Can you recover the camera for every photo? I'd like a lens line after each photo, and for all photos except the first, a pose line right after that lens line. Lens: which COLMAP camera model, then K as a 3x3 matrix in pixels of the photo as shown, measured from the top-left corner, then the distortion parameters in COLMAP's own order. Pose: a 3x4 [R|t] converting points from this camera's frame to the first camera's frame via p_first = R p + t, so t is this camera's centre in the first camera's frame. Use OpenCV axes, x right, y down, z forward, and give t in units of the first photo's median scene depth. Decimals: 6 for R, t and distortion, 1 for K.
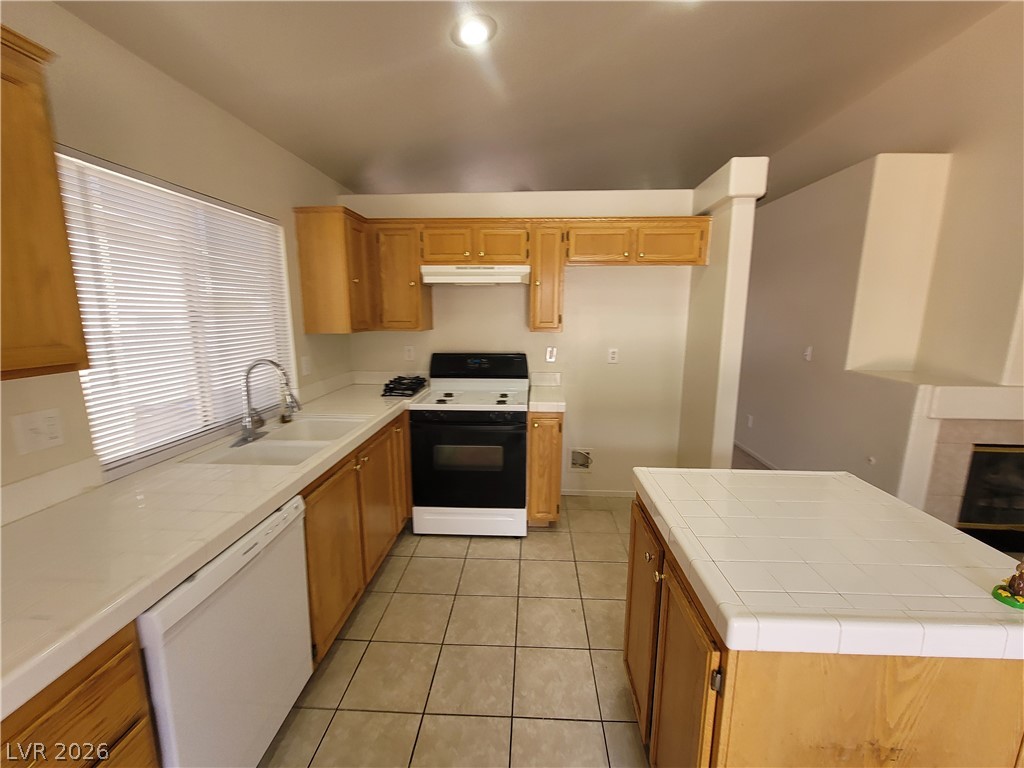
lens RADIAL K [[418.3, 0, 514.2], [0, 418.3, 381.2], [0, 0, 1]] dist [-0.009581, 0.003179]
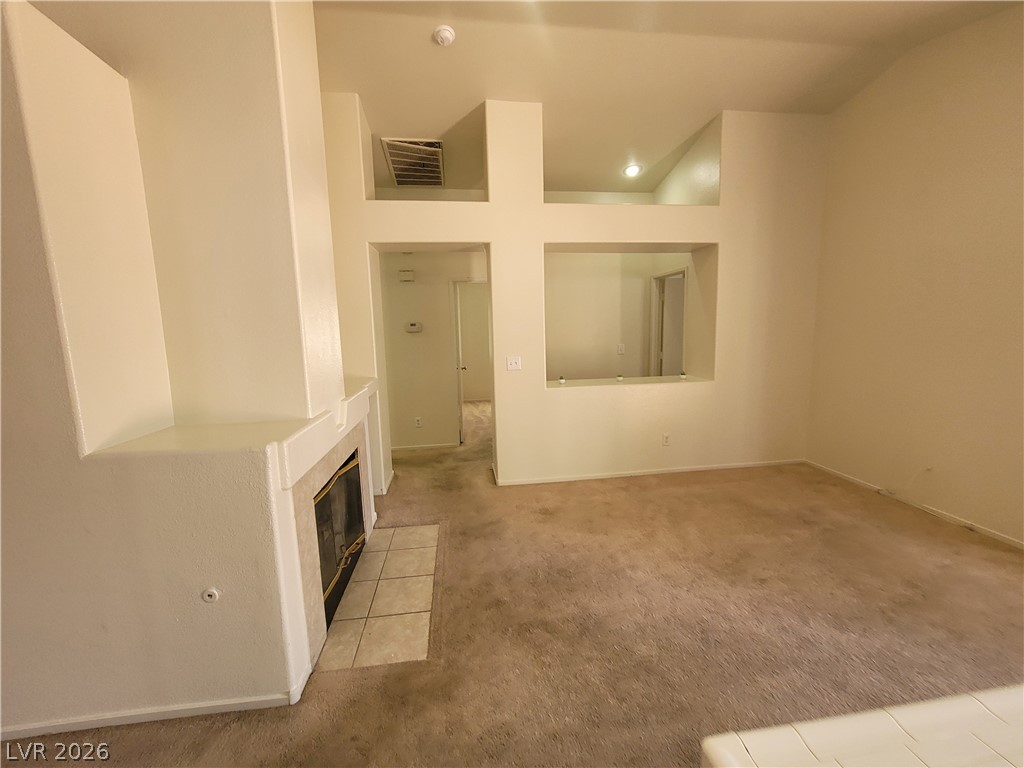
lens RADIAL K [[418.3, 0, 519.8], [0, 418.3, 379.8], [0, 0, 1]] dist [-0.009581, 0.003179]
pose [[-0.192776, -0.133072, 0.972178, 0.283626], [0.183783, 0.968332, 0.168988, -0.113649], [-0.963878, 0.211247, -0.162215, 0.650255]]
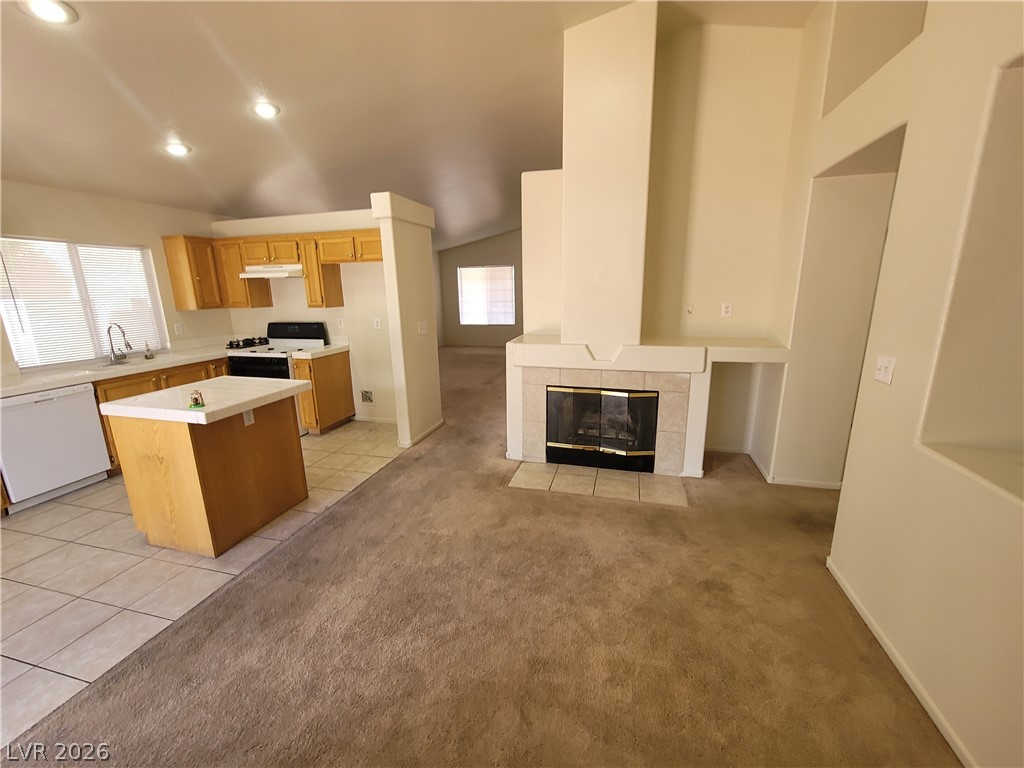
lens RADIAL K [[418.3, 0, 513.0], [0, 418.3, 383.8], [0, 0, 1]] dist [-0.009581, 0.003179]
pose [[0.976028, 0.029558, -0.215626, 1.192011], [-0.016505, 0.997934, 0.062089, 0.056271], [0.217016, -0.057042, 0.974500, -0.370931]]
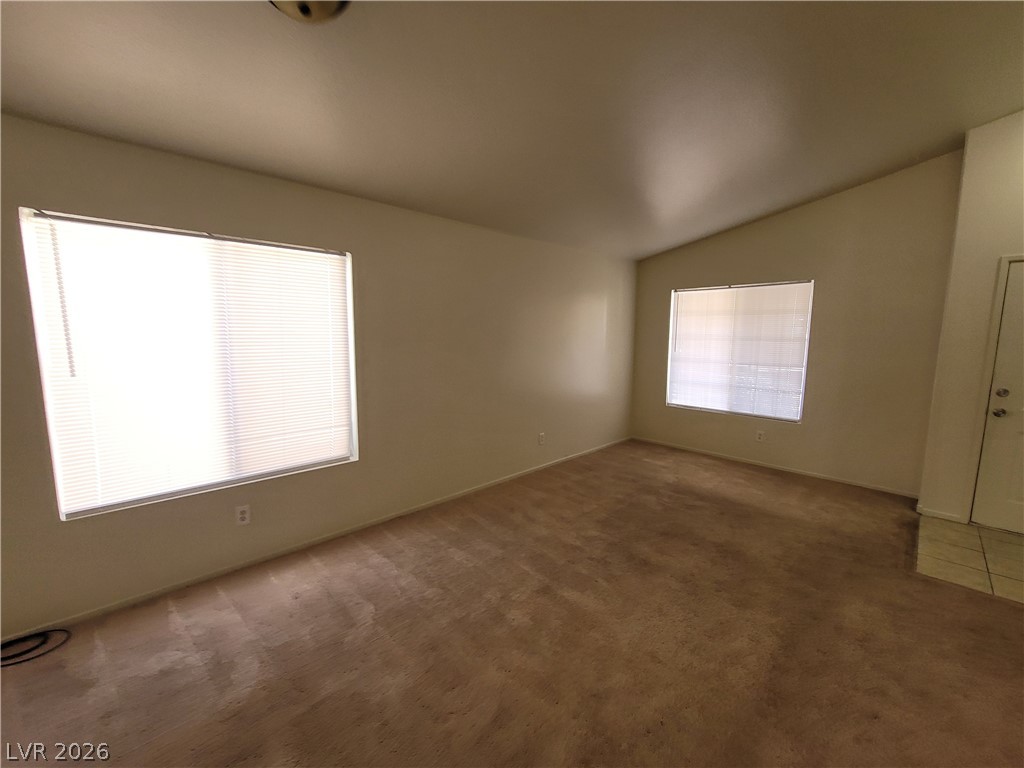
lens RADIAL K [[418.3, 0, 508.2], [0, 418.3, 387.9], [0, 0, 1]] dist [-0.009581, 0.003179]
pose [[0.725536, 0.092398, -0.681953, 0.610625], [-0.121271, 0.992604, 0.005468, -0.254154], [0.677414, 0.078734, 0.731376, 1.527737]]
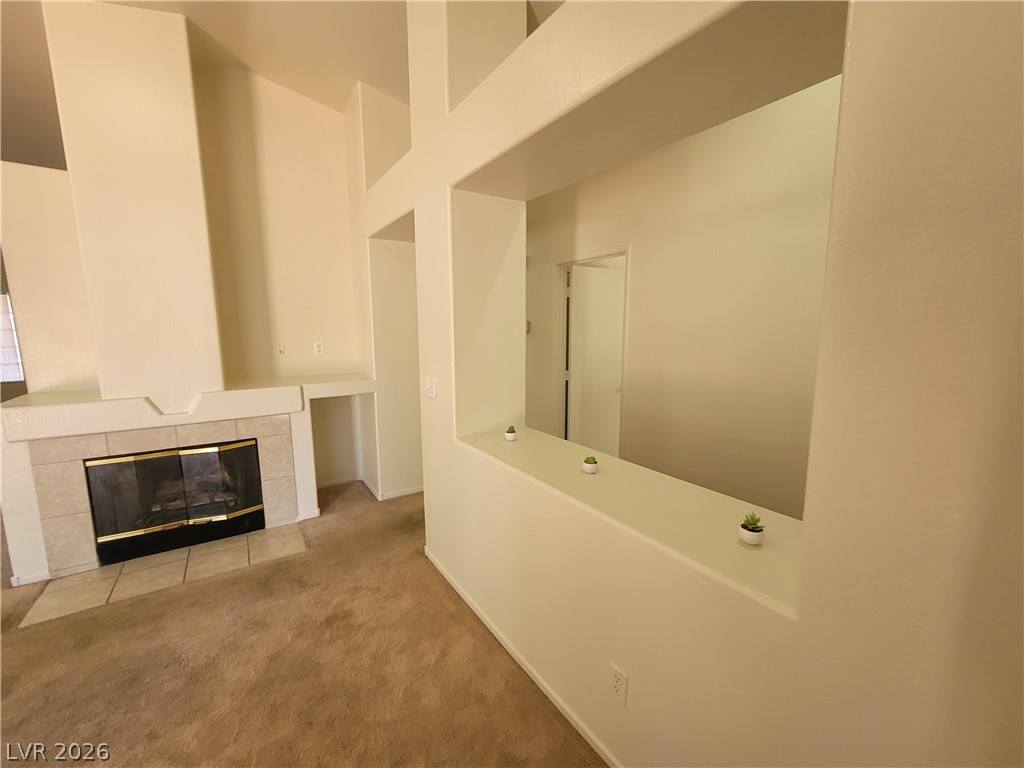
lens RADIAL K [[418.3, 0, 515.3], [0, 418.3, 383.7], [0, 0, 1]] dist [-0.009581, 0.003179]
pose [[0.798630, -0.090641, 0.594957, 1.246519], [0.106253, 0.994300, 0.008854, 0.065770], [-0.592368, 0.056145, 0.803709, -0.406316]]
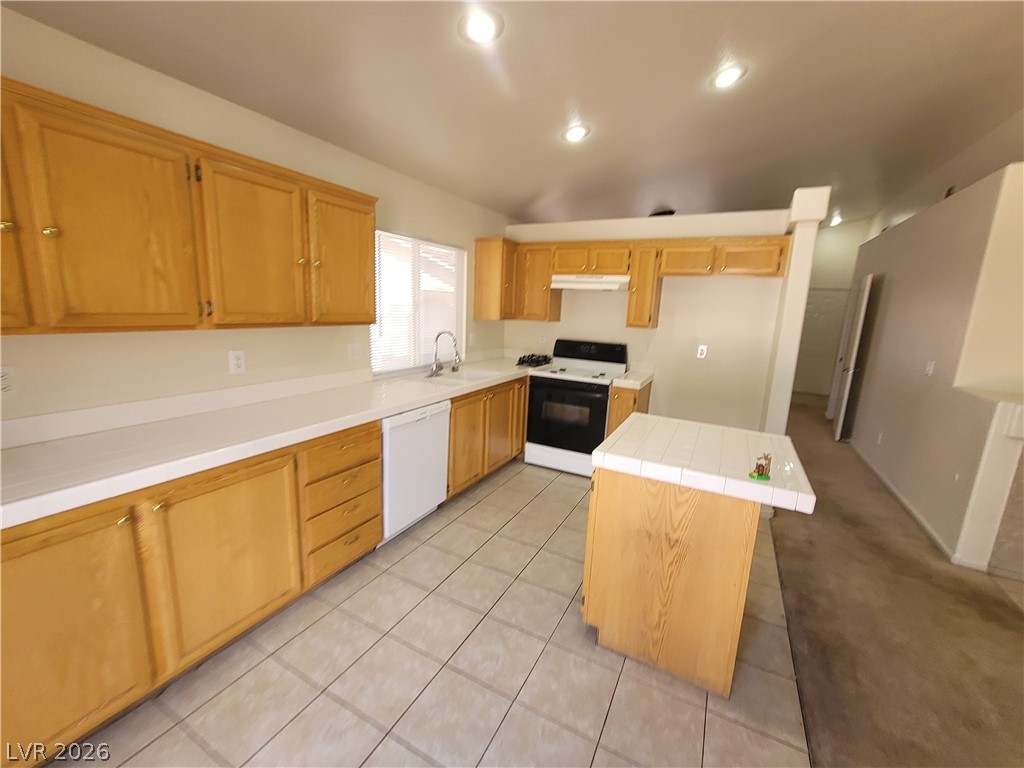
lens RADIAL K [[418.3, 0, 512.2], [0, 418.3, 380.6], [0, 0, 1]] dist [-0.009581, 0.003179]
pose [[0.904187, 0.113148, -0.411878, 0.290730], [-0.111879, 0.993347, 0.027280, 0.054881], [0.412224, 0.021415, 0.910831, -0.348708]]
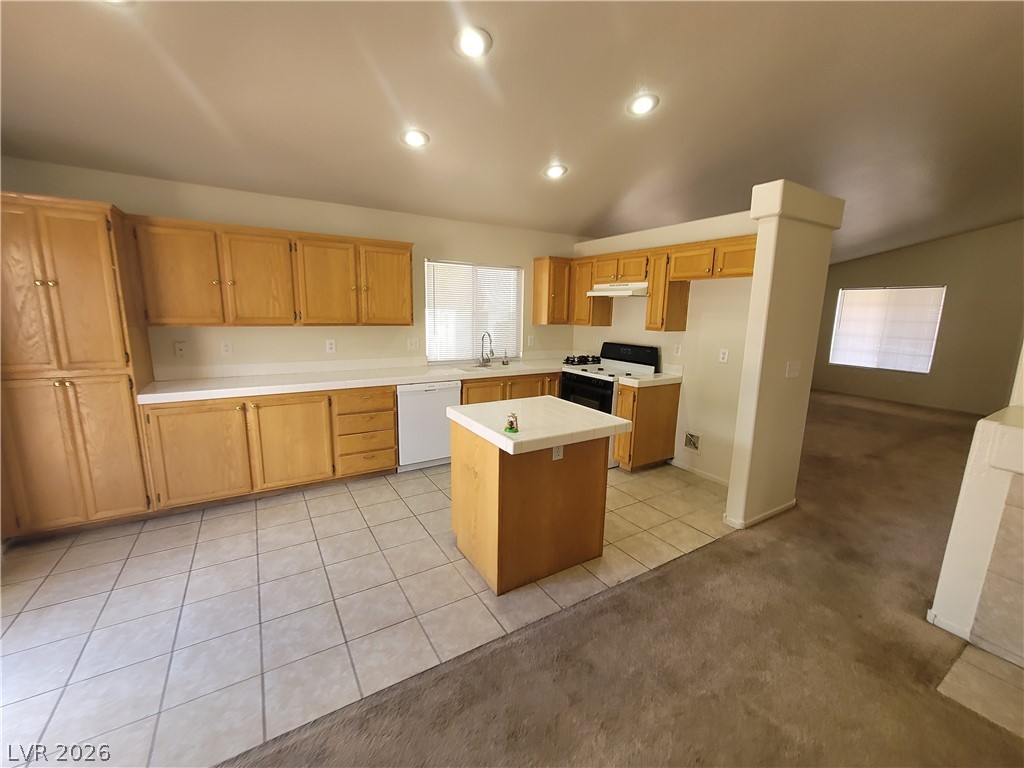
lens RADIAL K [[418.3, 0, 512.1], [0, 418.3, 384.0], [0, 0, 1]] dist [-0.009581, 0.003179]
pose [[0.561959, 0.155021, -0.812509, 1.002698], [-0.157330, 0.984381, 0.078998, 0.017422], [0.812065, 0.083438, 0.577572, -0.142552]]
